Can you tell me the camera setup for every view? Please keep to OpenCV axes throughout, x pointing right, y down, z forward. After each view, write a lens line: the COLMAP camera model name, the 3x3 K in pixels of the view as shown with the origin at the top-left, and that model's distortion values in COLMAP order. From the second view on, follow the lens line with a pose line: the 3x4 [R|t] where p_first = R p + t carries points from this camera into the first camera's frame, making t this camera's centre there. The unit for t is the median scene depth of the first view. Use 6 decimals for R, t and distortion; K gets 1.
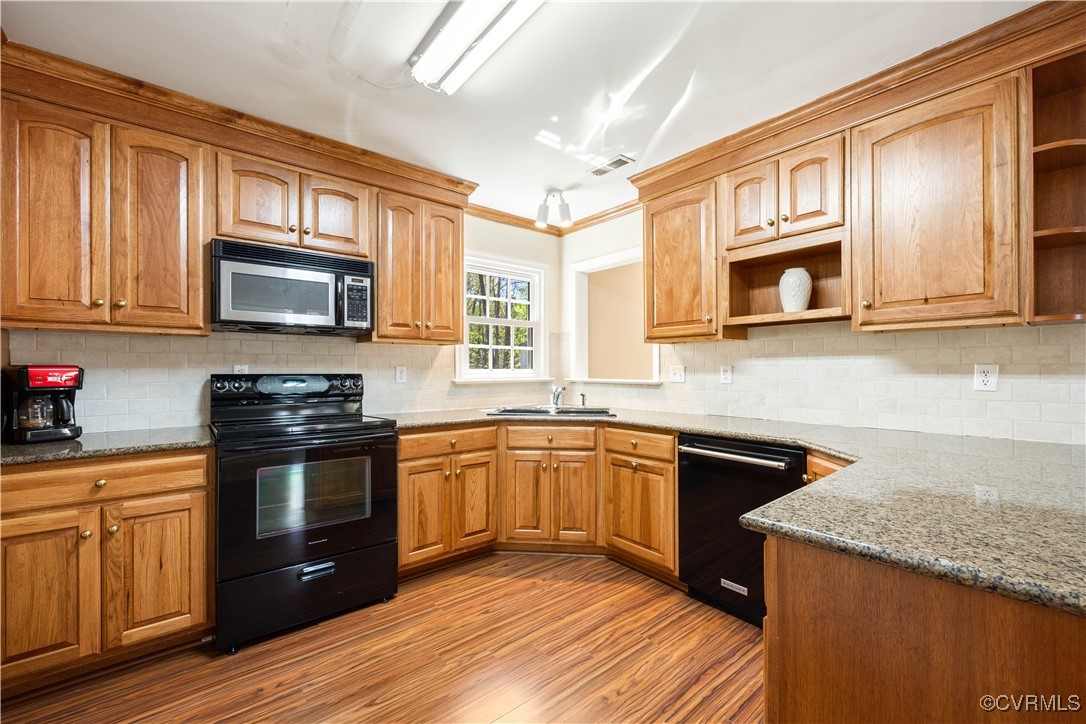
lens RADIAL K [[437.3, 0, 542.1], [0, 437.3, 367.2], [0, 0, 1]] dist [-0.001184, 0.000311]
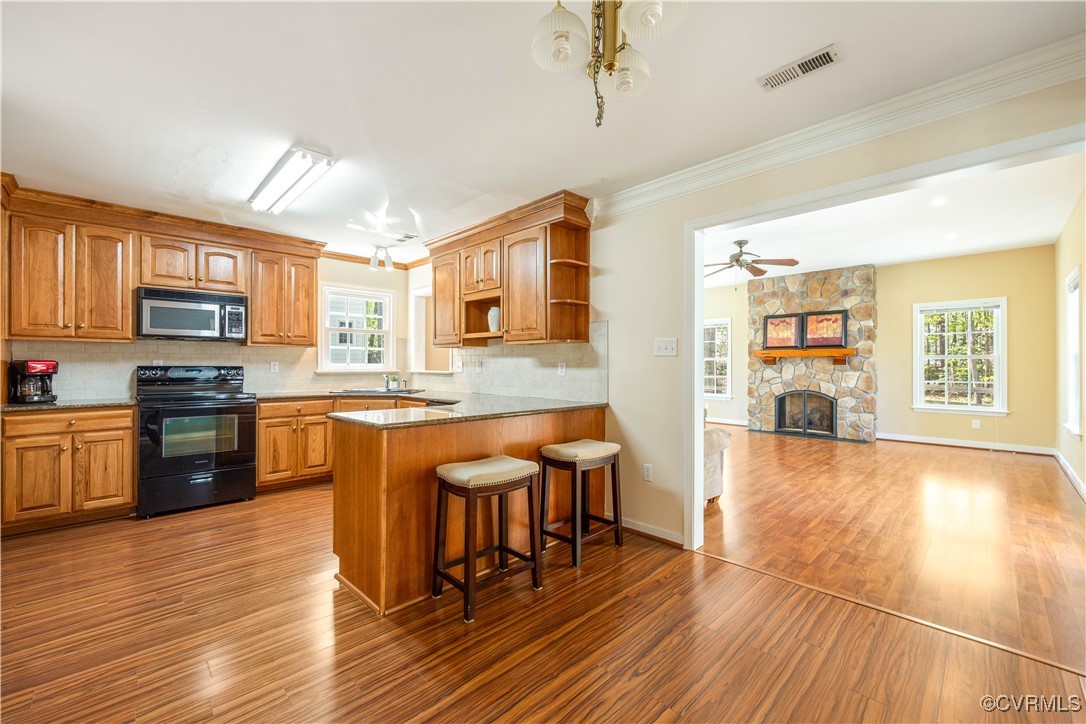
lens RADIAL K [[437.3, 0, 543.8], [0, 437.3, 362.2], [0, 0, 1]] dist [-0.001184, 0.000311]
pose [[0.996167, 0.004663, 0.087343, 0.660423], [-0.004651, 0.999989, -0.000338, -0.004603], [-0.087343, -0.000069, 0.996178, -0.817733]]
